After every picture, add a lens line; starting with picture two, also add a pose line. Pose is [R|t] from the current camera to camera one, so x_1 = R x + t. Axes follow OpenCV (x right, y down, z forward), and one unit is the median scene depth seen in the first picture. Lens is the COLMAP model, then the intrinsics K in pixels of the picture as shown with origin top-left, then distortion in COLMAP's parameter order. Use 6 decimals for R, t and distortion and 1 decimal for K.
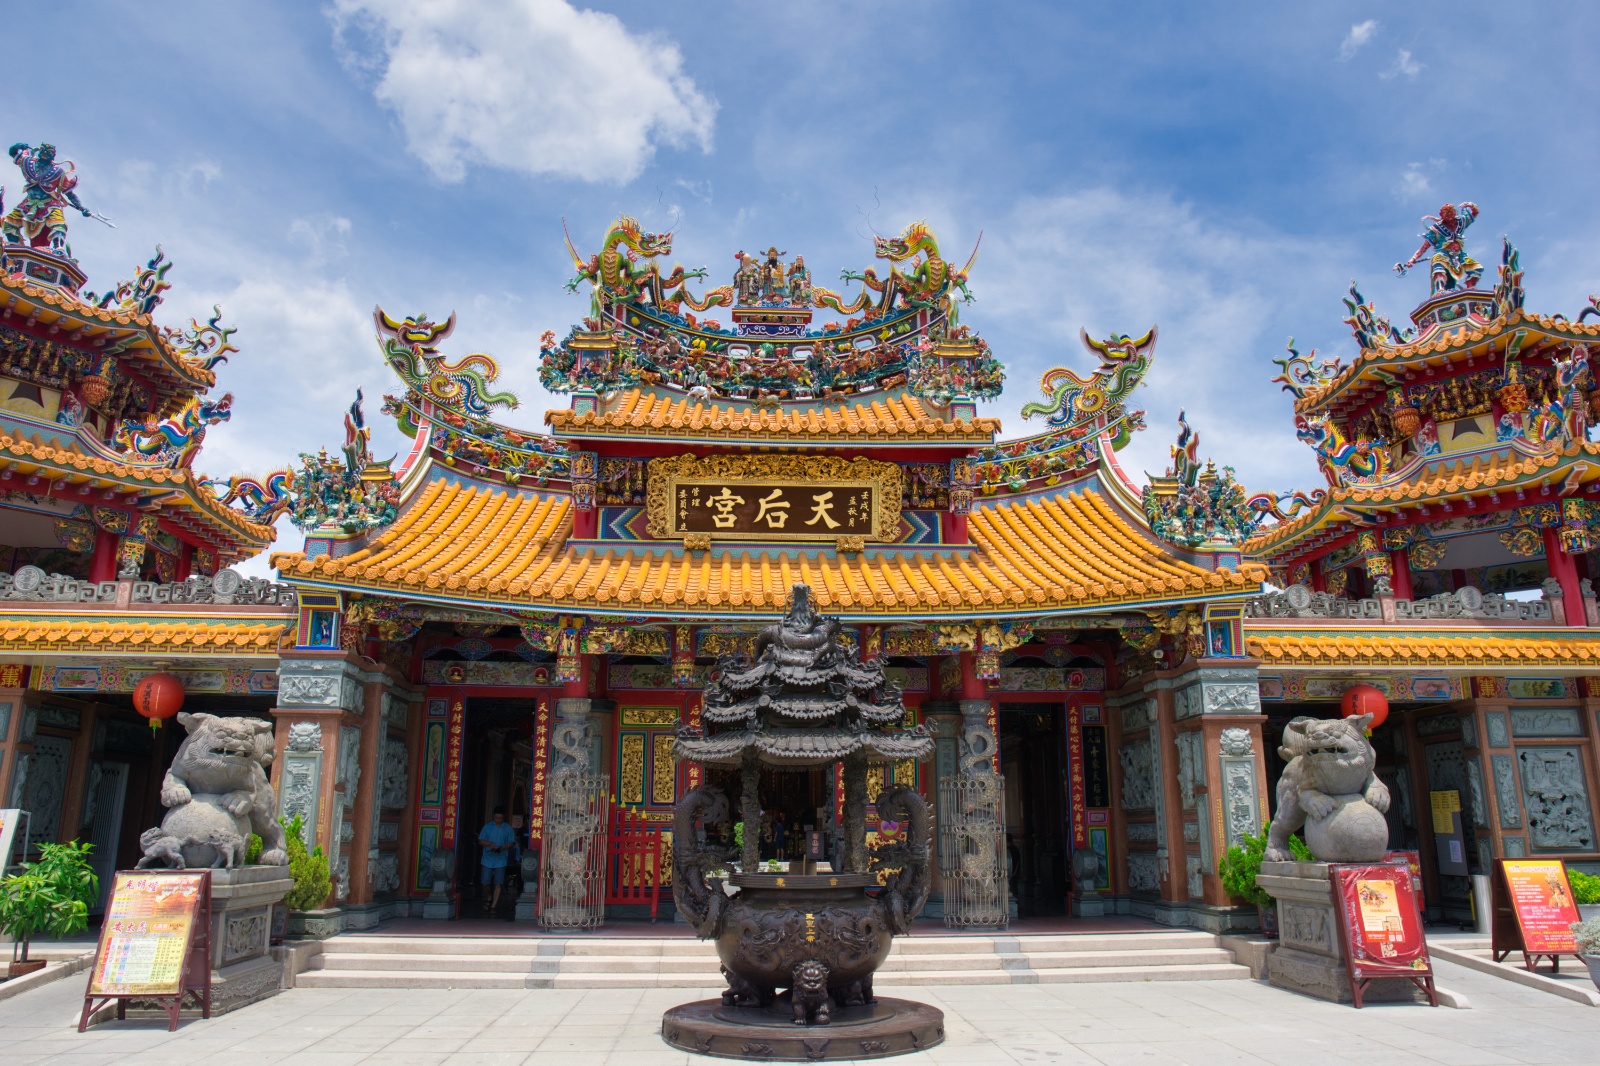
lens RADIAL K [[1123.0, 0, 807.2], [0, 1123.0, 533.7], [0, 0, 1]] dist [-0.101125, 0.059894]
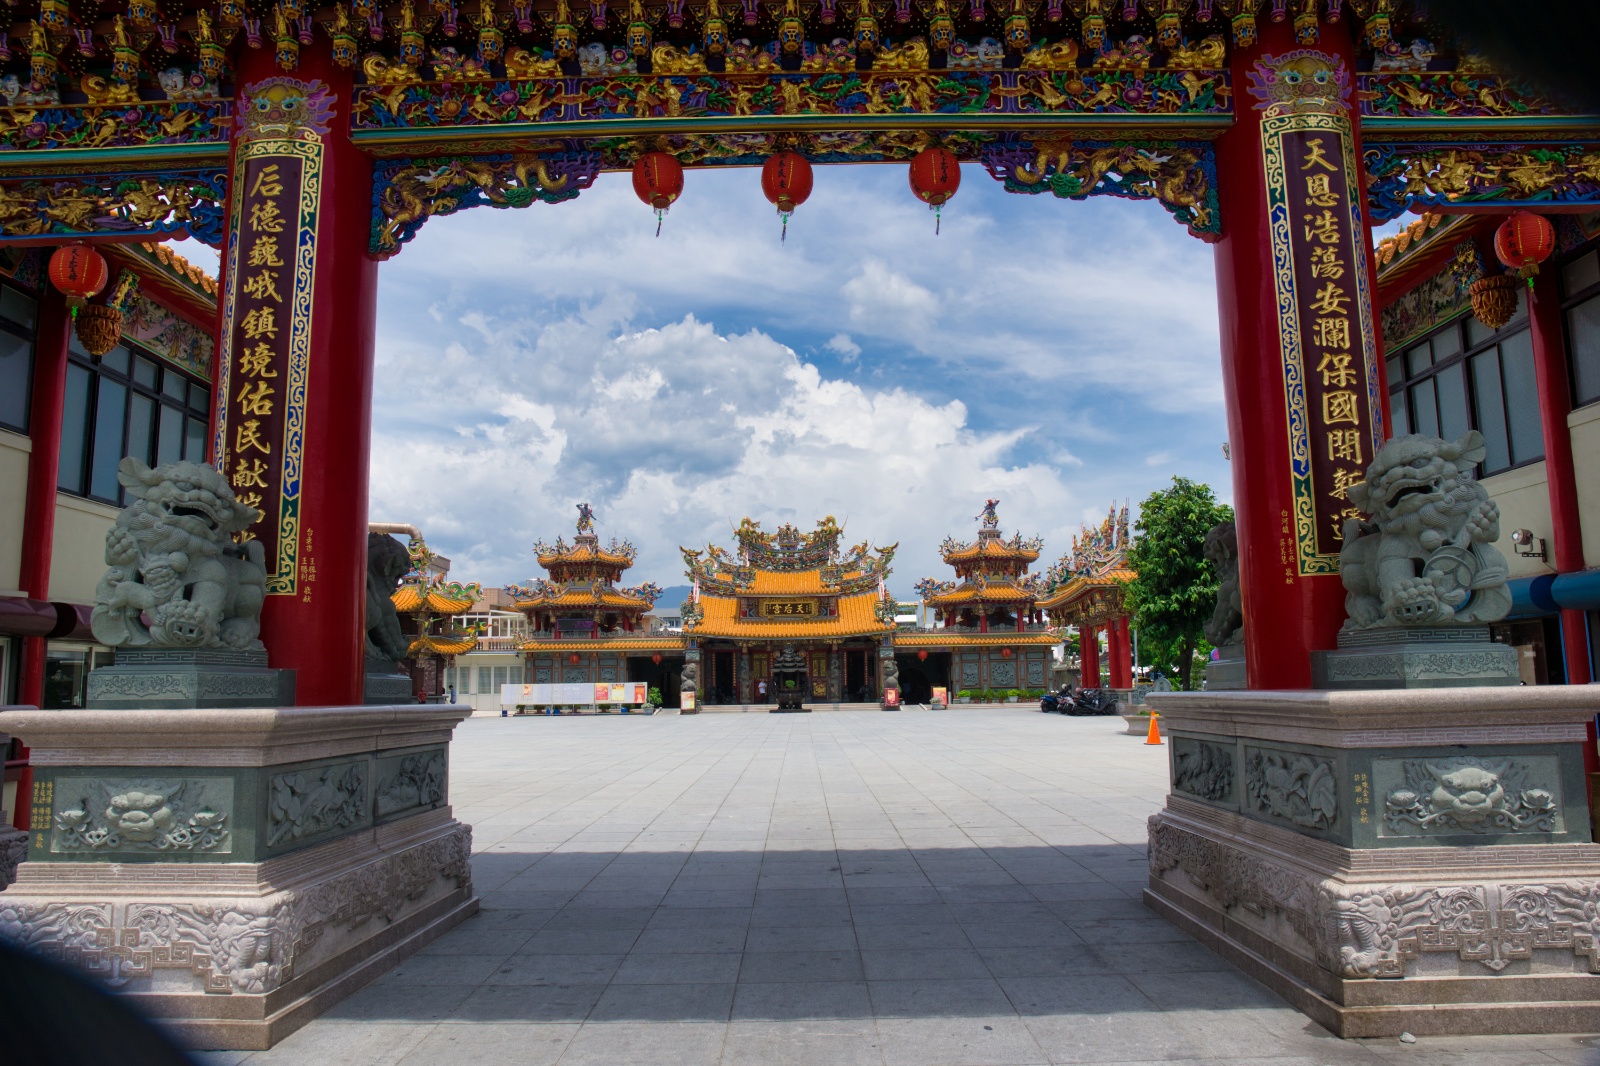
lens RADIAL K [[1123.0, 0, 798.8], [0, 1123.0, 539.0], [0, 0, 1]] dist [-0.101125, 0.059894]
pose [[0.997668, -0.022661, -0.064390, 0.292716], [0.030712, 0.991435, 0.126940, -0.833181], [0.060961, -0.128622, 0.989818, -3.212901]]
